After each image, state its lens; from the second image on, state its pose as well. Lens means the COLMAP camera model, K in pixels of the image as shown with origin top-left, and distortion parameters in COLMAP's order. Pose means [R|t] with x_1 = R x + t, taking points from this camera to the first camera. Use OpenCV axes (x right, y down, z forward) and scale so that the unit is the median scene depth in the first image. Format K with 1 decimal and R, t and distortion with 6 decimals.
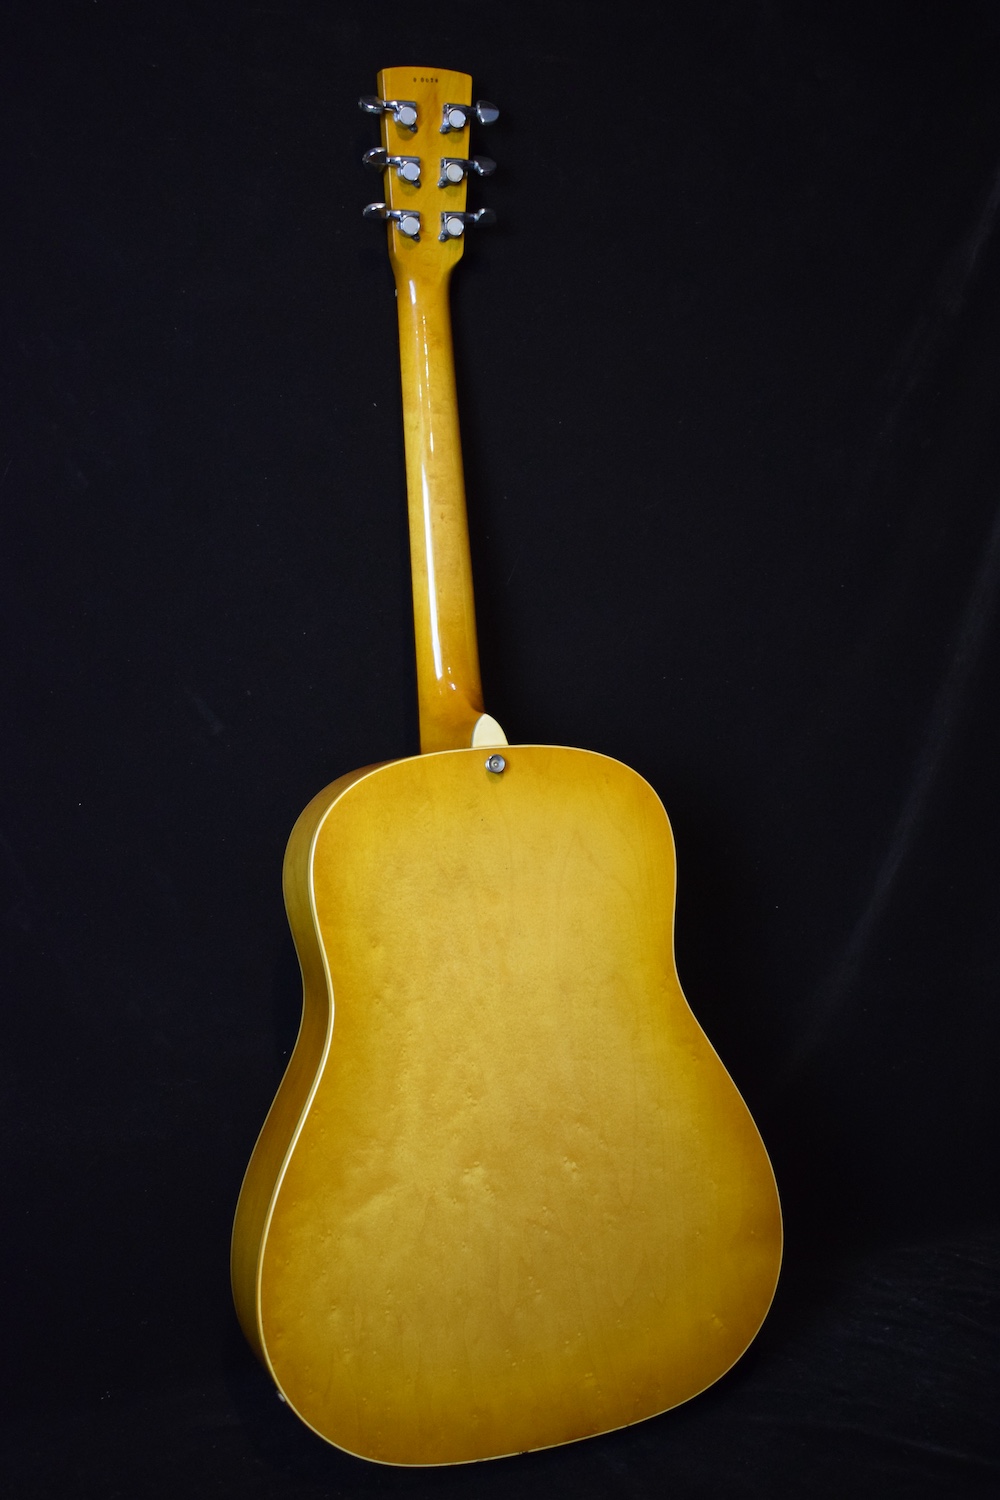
lens RADIAL K [[1641.0, 0, 501.9], [0, 1641.0, 759.2], [0, 0, 1]] dist [-0.060173, 0.000000]
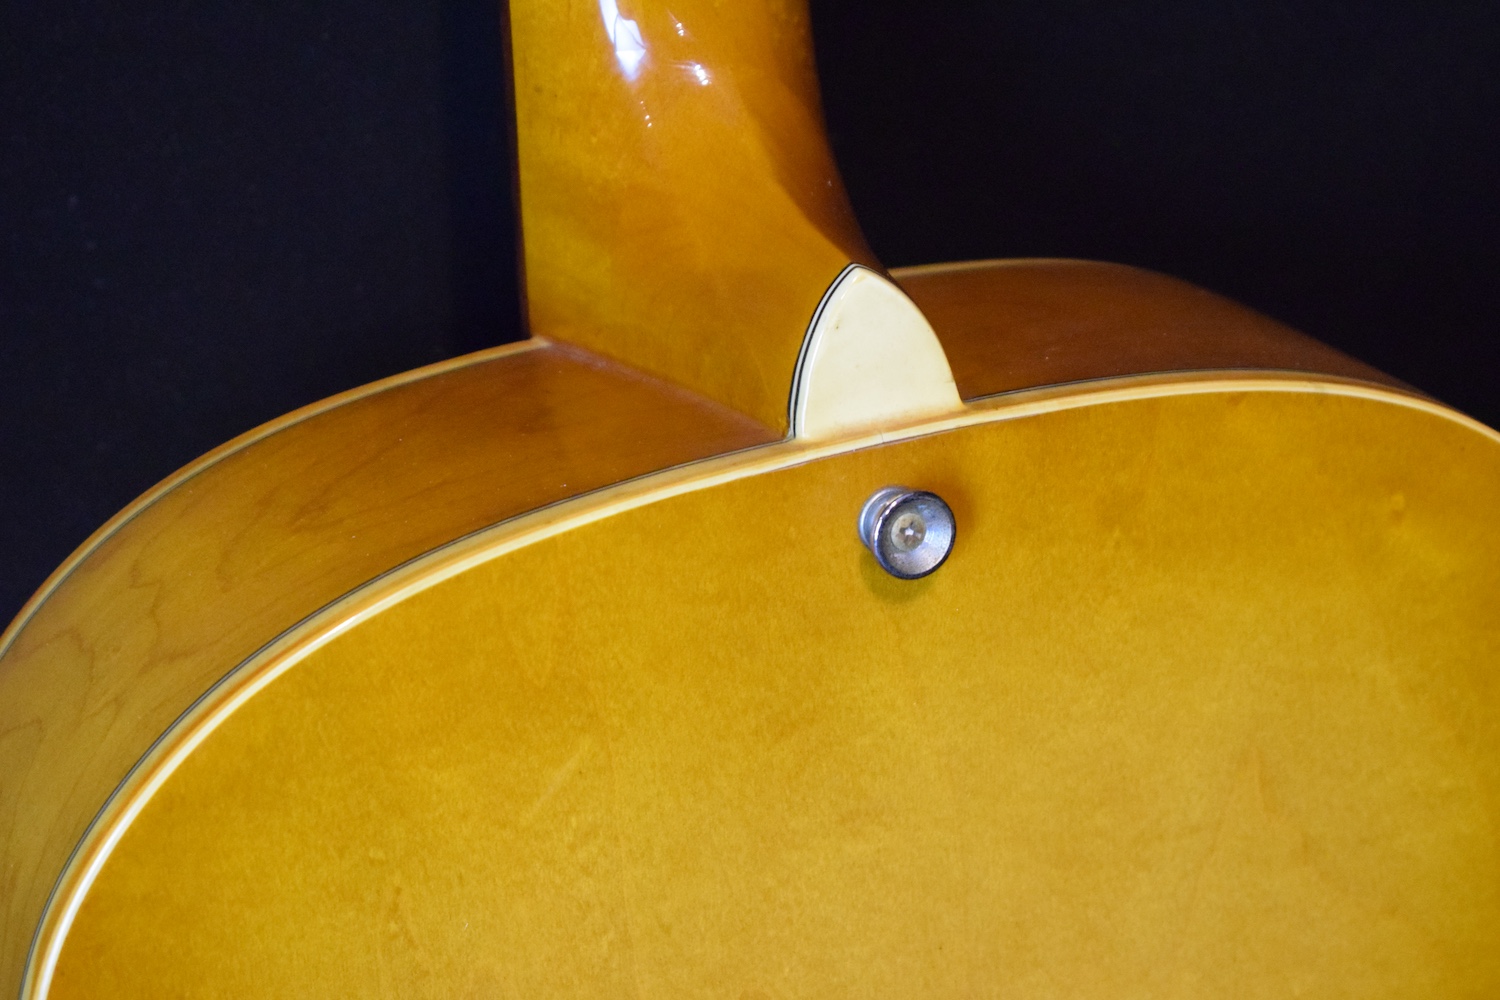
lens RADIAL K [[3331.7, 0, 748.9], [0, 3331.7, 502.2], [0, 0, 1]] dist [0.030688, 0.000000]
pose [[0.998661, -0.004814, 0.051510, -0.044526], [-0.015292, 0.923699, 0.382814, -0.156701], [-0.049423, -0.383089, 0.922388, 0.601246]]
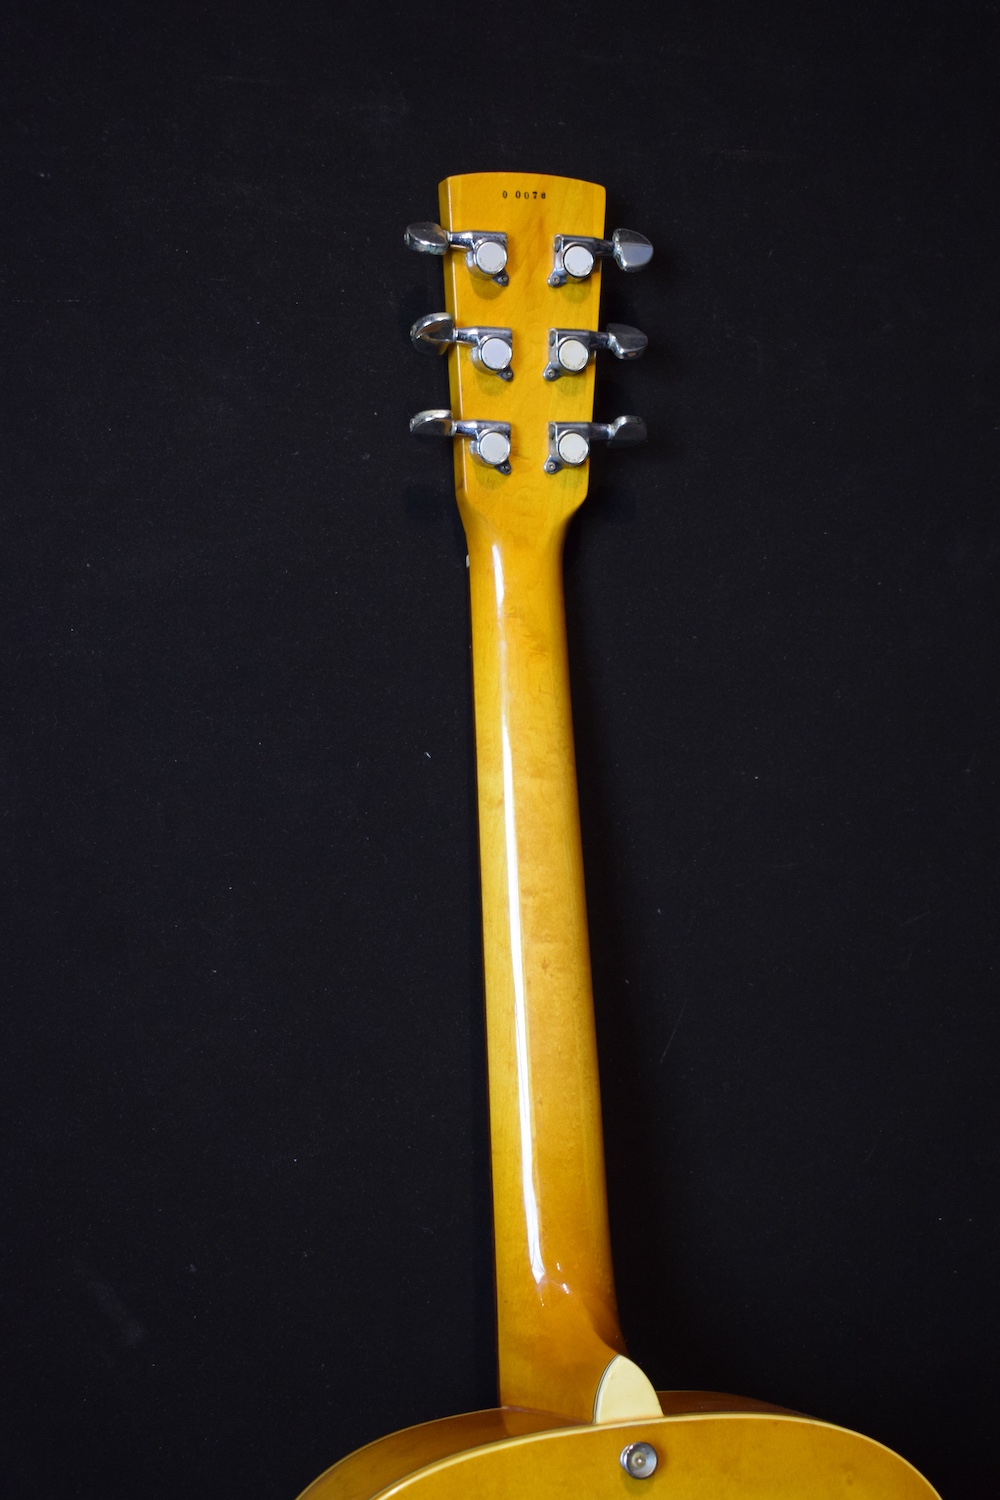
lens RADIAL K [[2154.6, 0, 502.4], [0, 2154.6, 752.8], [0, 0, 1]] dist [-0.027600, 0.000000]
pose [[0.998110, 0.007763, -0.060957, -0.007267], [-0.014962, 0.992835, -0.118552, -0.136717], [0.059600, 0.119240, 0.991075, 0.280650]]
